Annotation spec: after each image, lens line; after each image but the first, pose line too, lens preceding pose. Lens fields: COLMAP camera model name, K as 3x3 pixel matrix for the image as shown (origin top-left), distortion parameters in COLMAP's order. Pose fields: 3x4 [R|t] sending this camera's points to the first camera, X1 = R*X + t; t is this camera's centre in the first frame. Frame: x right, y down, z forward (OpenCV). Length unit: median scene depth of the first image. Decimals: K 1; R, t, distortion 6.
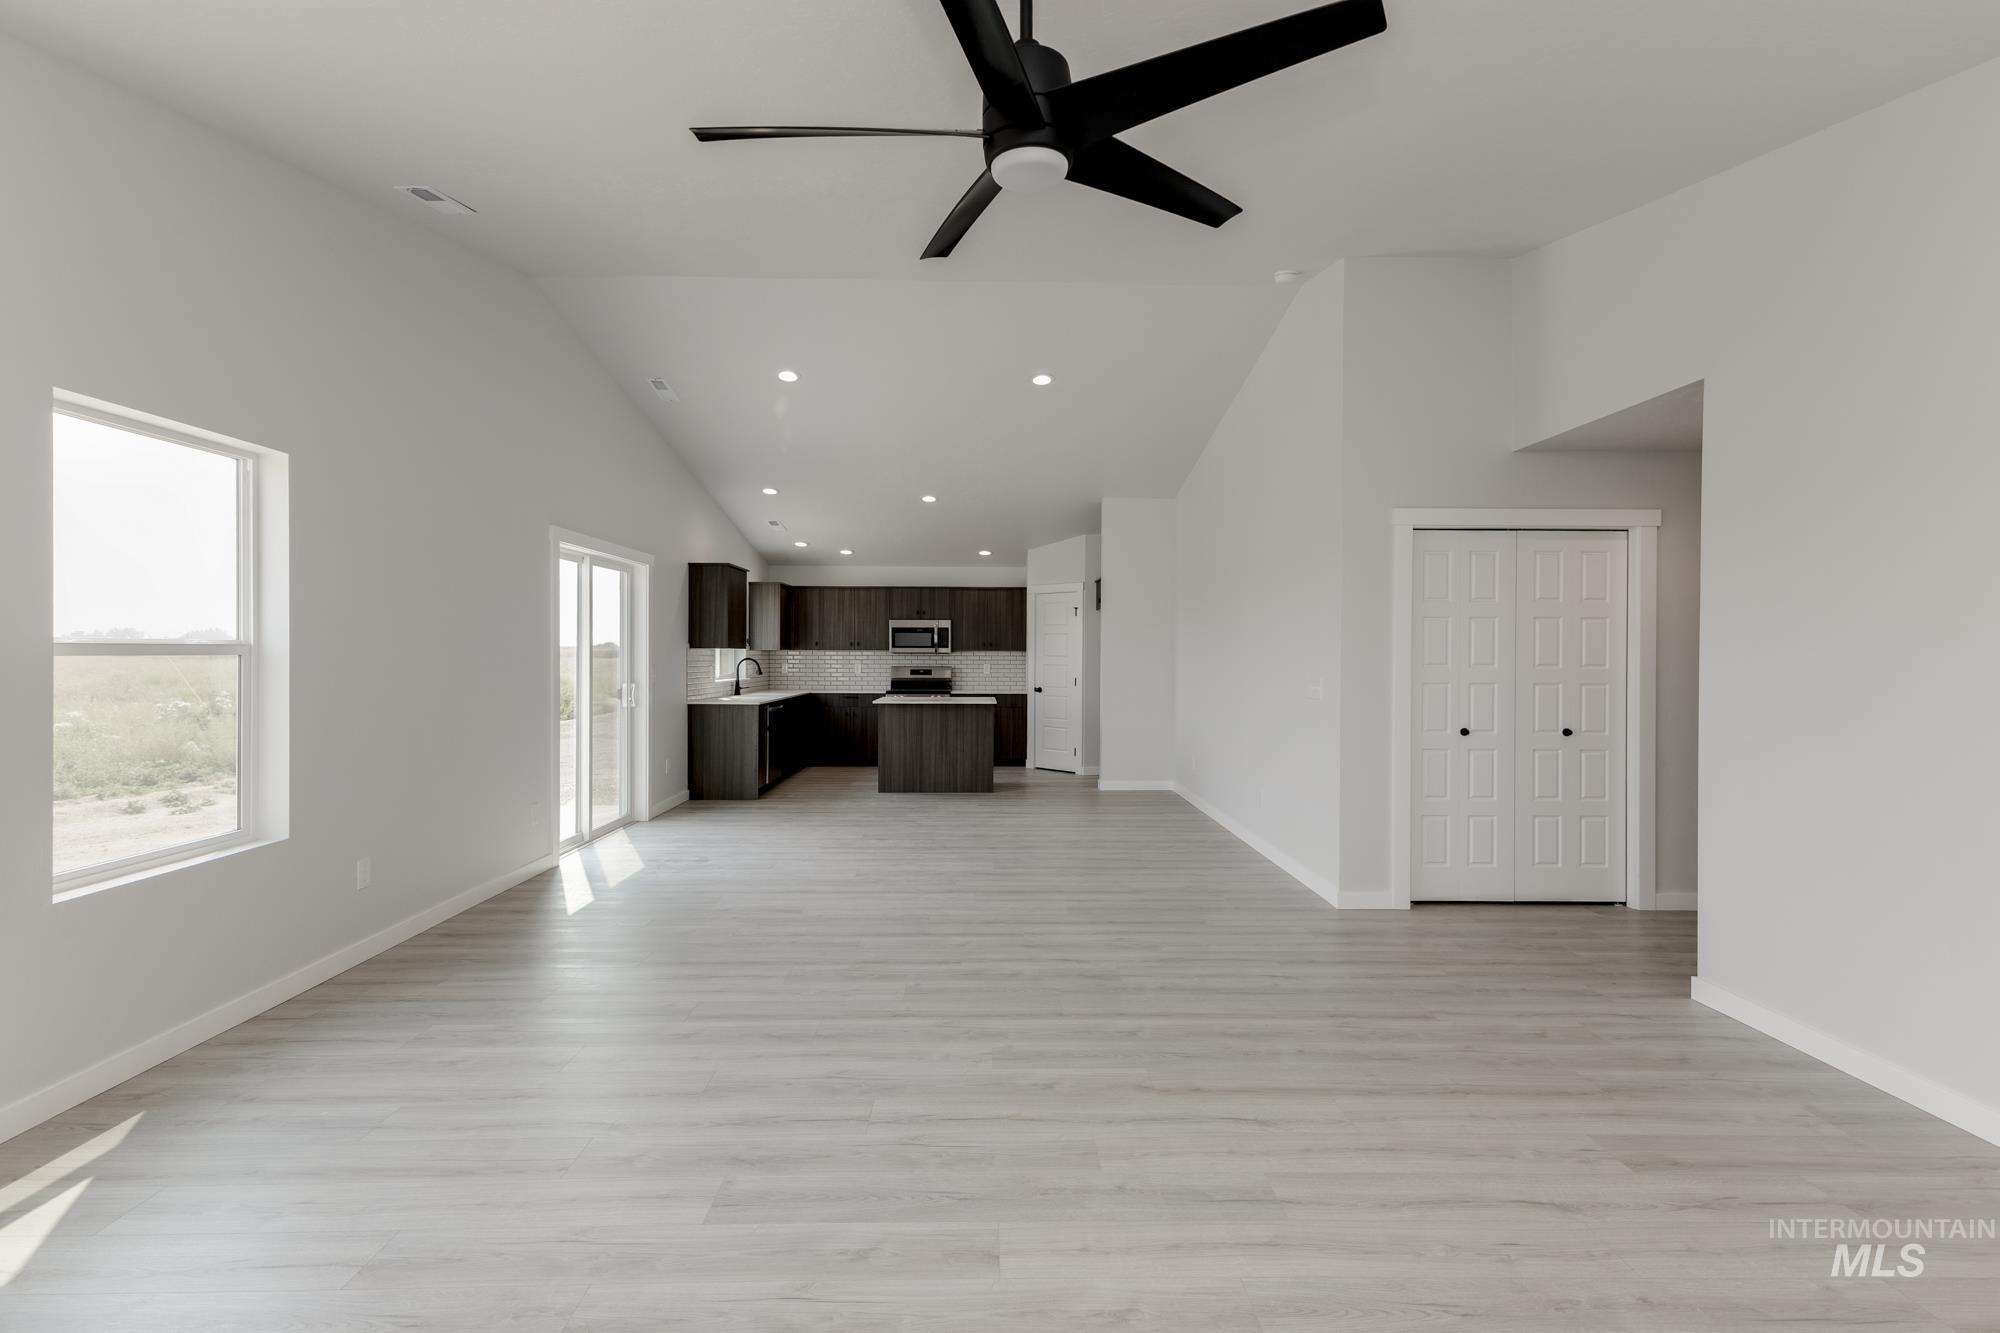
lens RADIAL K [[909.0, 0, 993.6], [0, 909.0, 664.1], [0, 0, 1]] dist [0.015720, -0.000294]
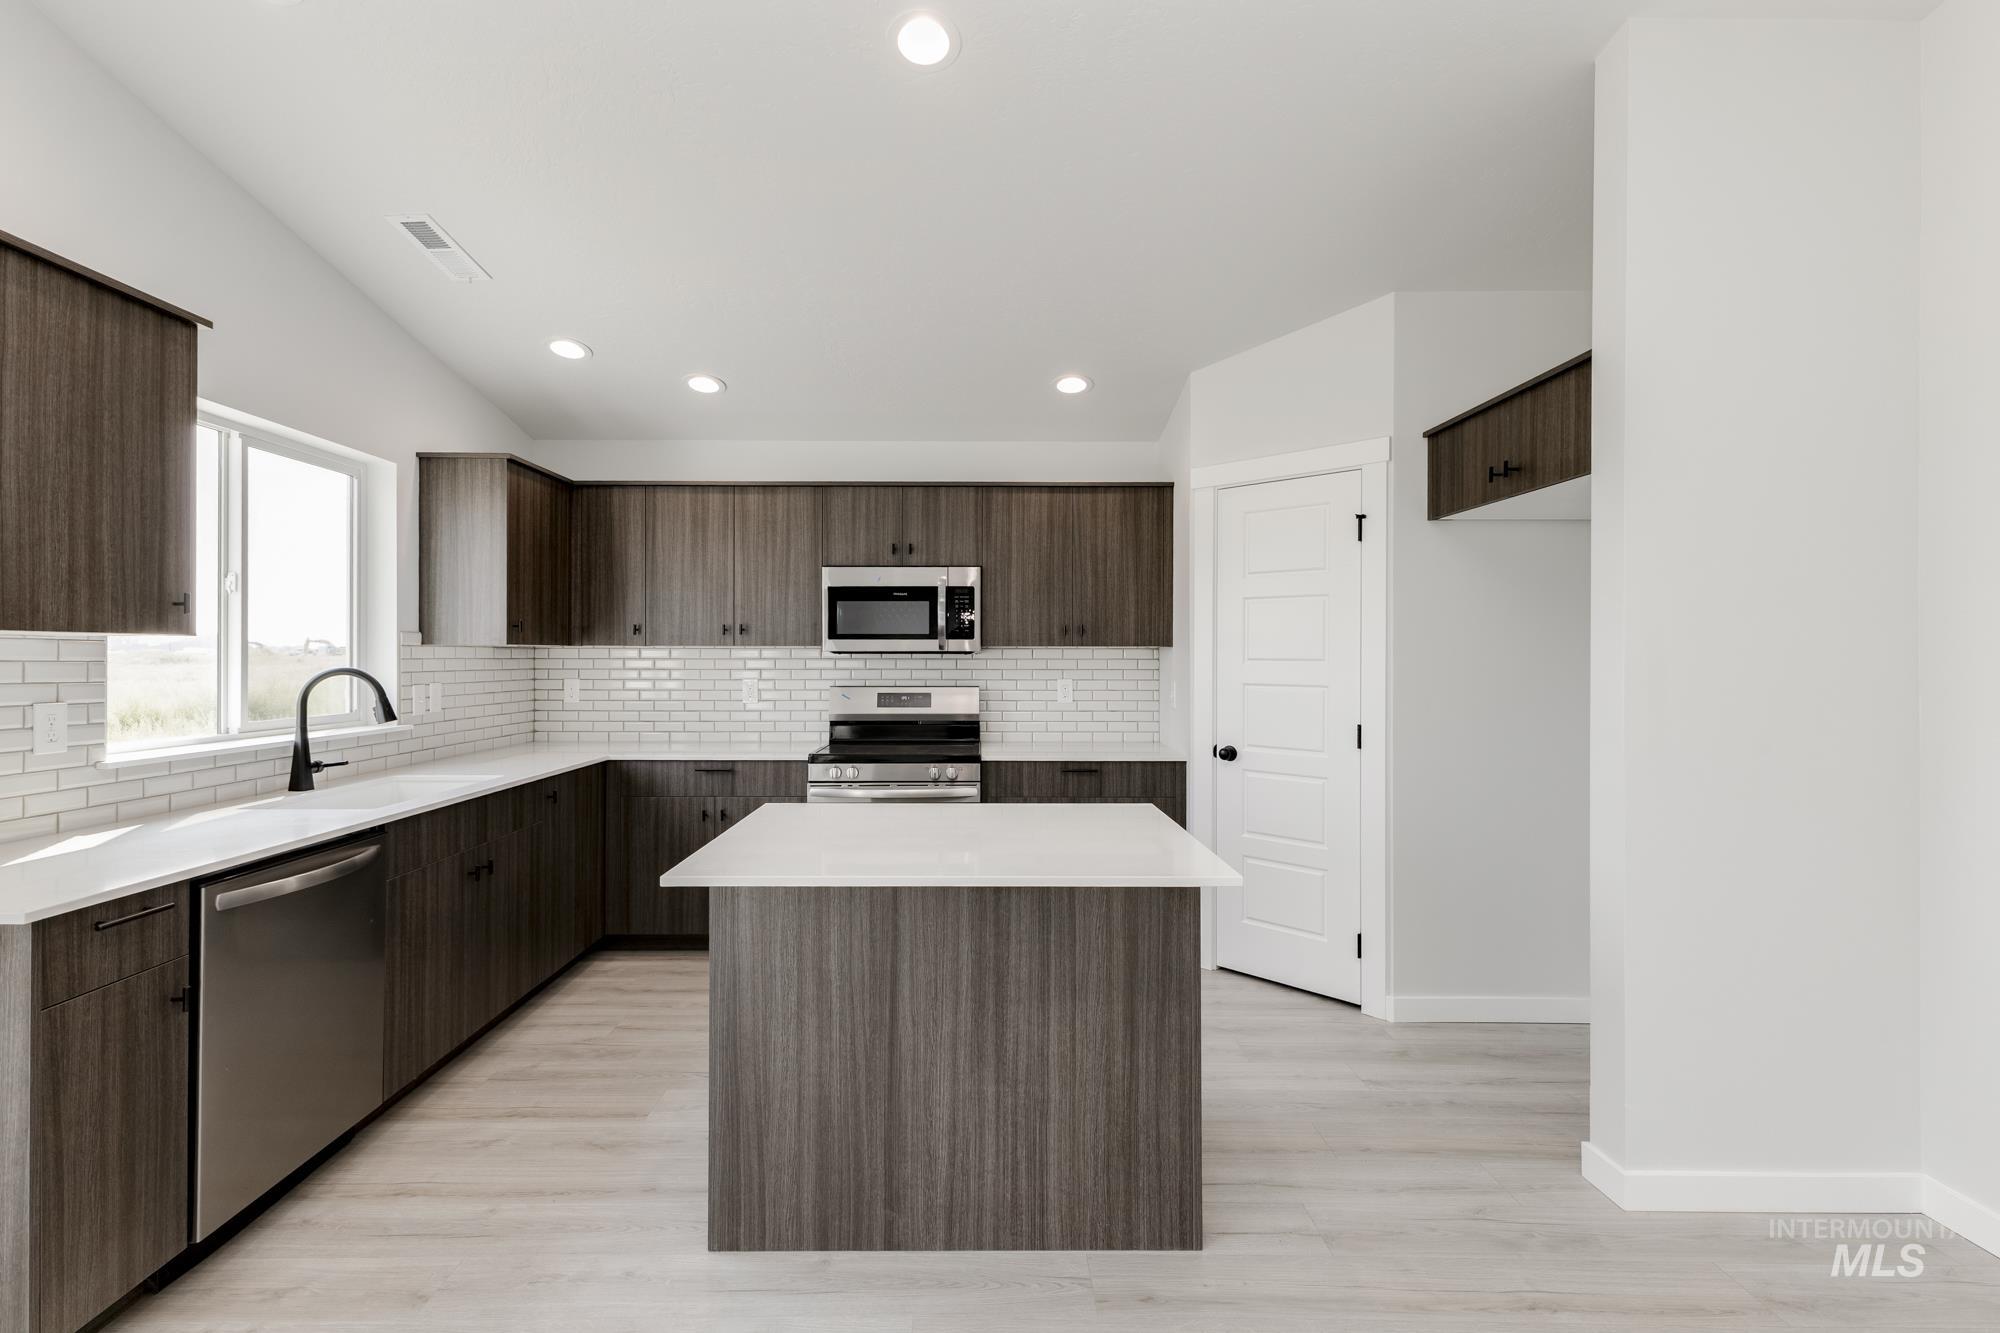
lens RADIAL K [[923.1, 0, 974.4], [0, 923.1, 656.8], [0, 0, 1]] dist [0.017123, -0.000044]
pose [[0.999887, -0.001798, -0.014931, -0.043505], [0.001659, 0.999955, -0.009346, -0.006355], [0.014947, 0.009320, 0.999845, 0.605406]]
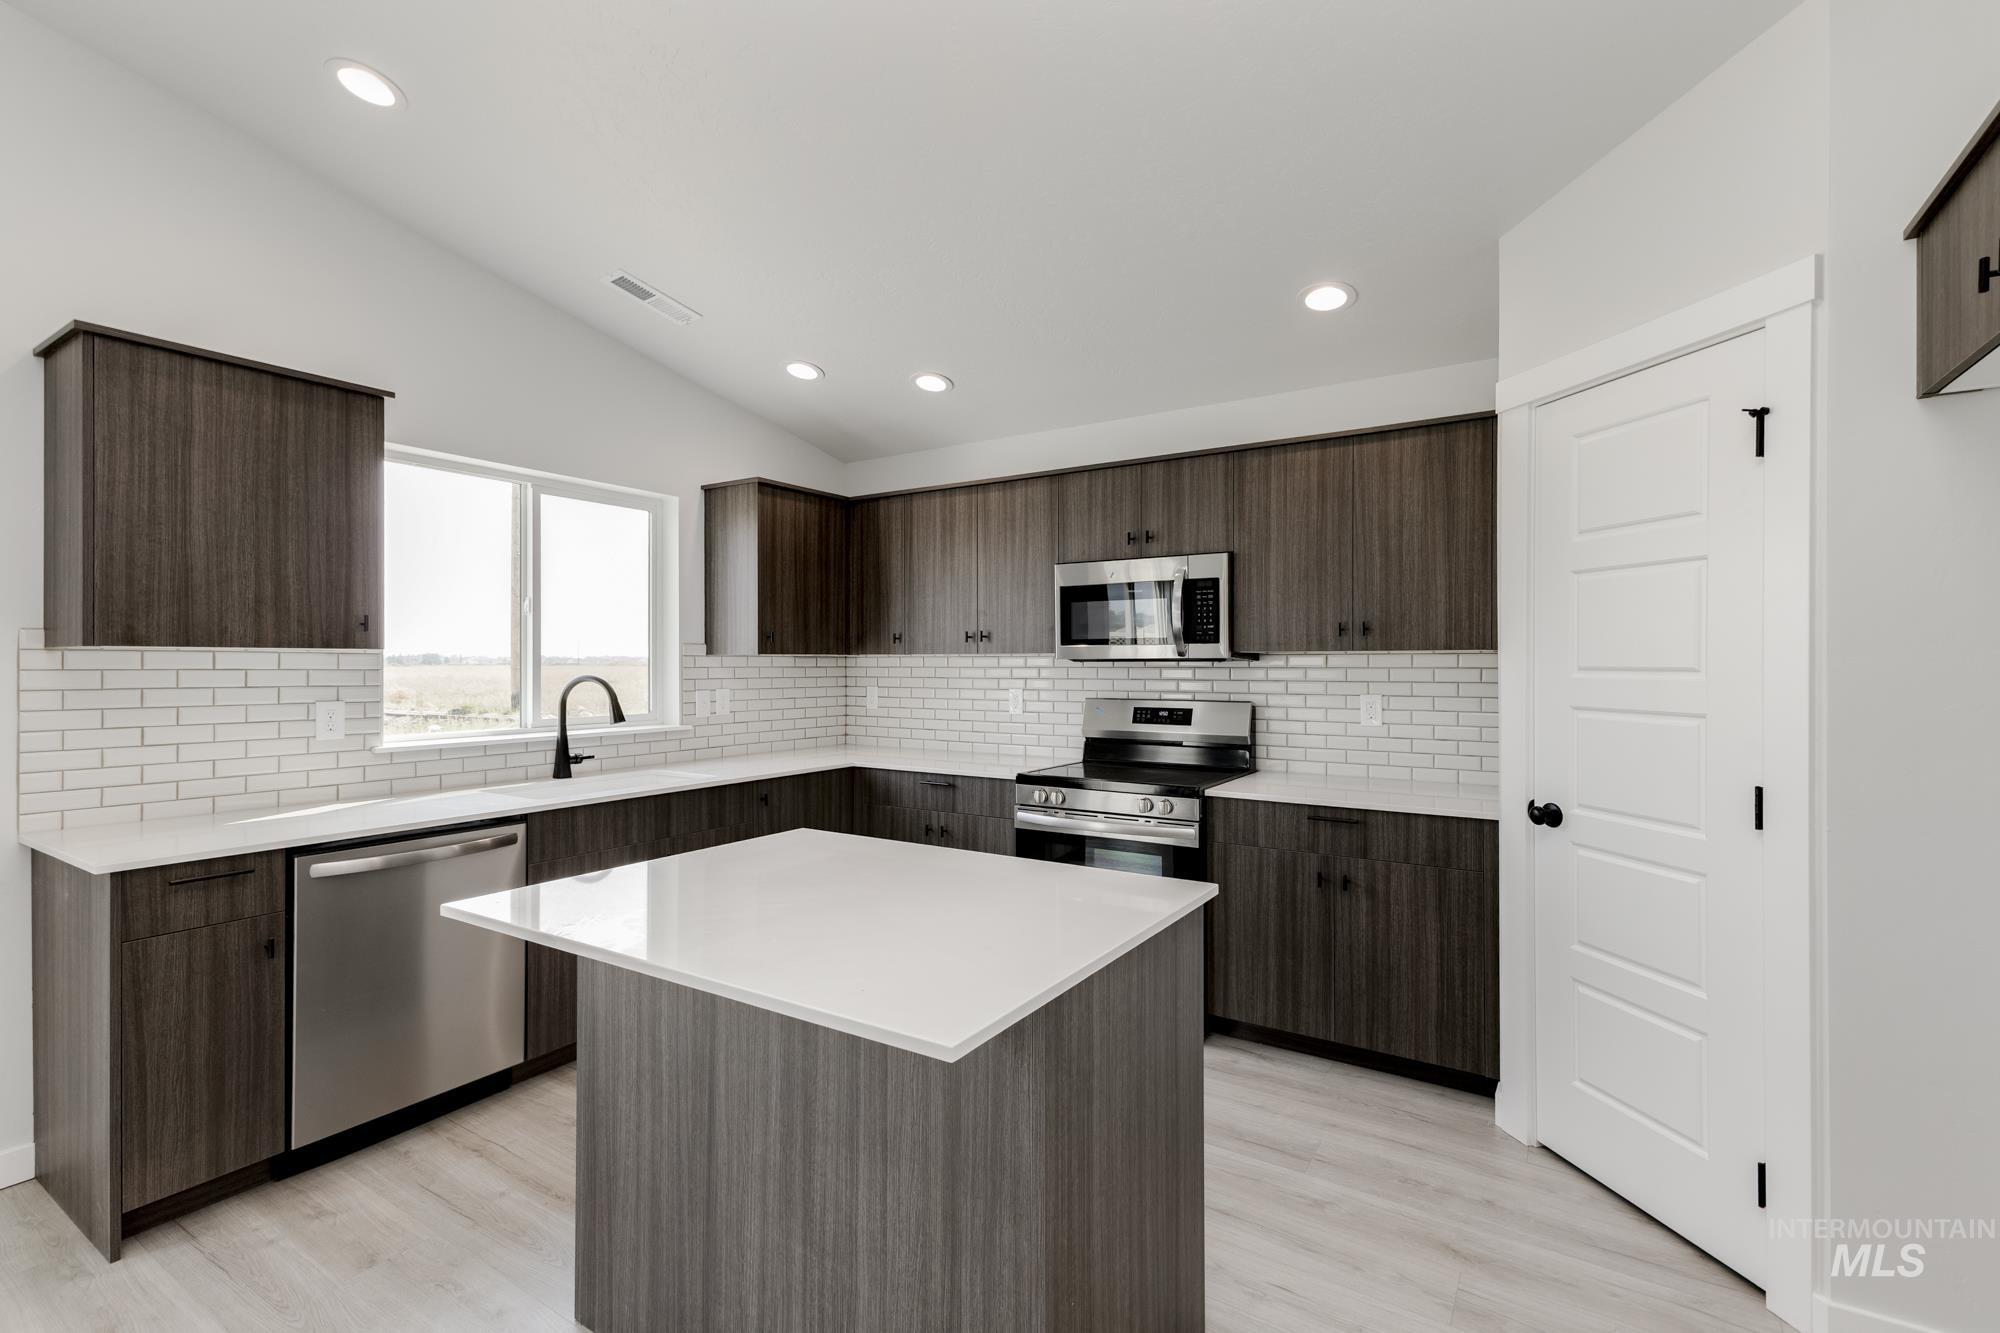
lens RADIAL K [[909.0, 0, 993.6], [0, 909.0, 664.1], [0, 0, 1]] dist [0.015720, -0.000294]
pose [[0.829725, -0.003519, -0.558162, 0.059853], [-0.002213, 0.999952, -0.009594, -0.007210], [0.558168, 0.009196, 0.829677, 0.696737]]
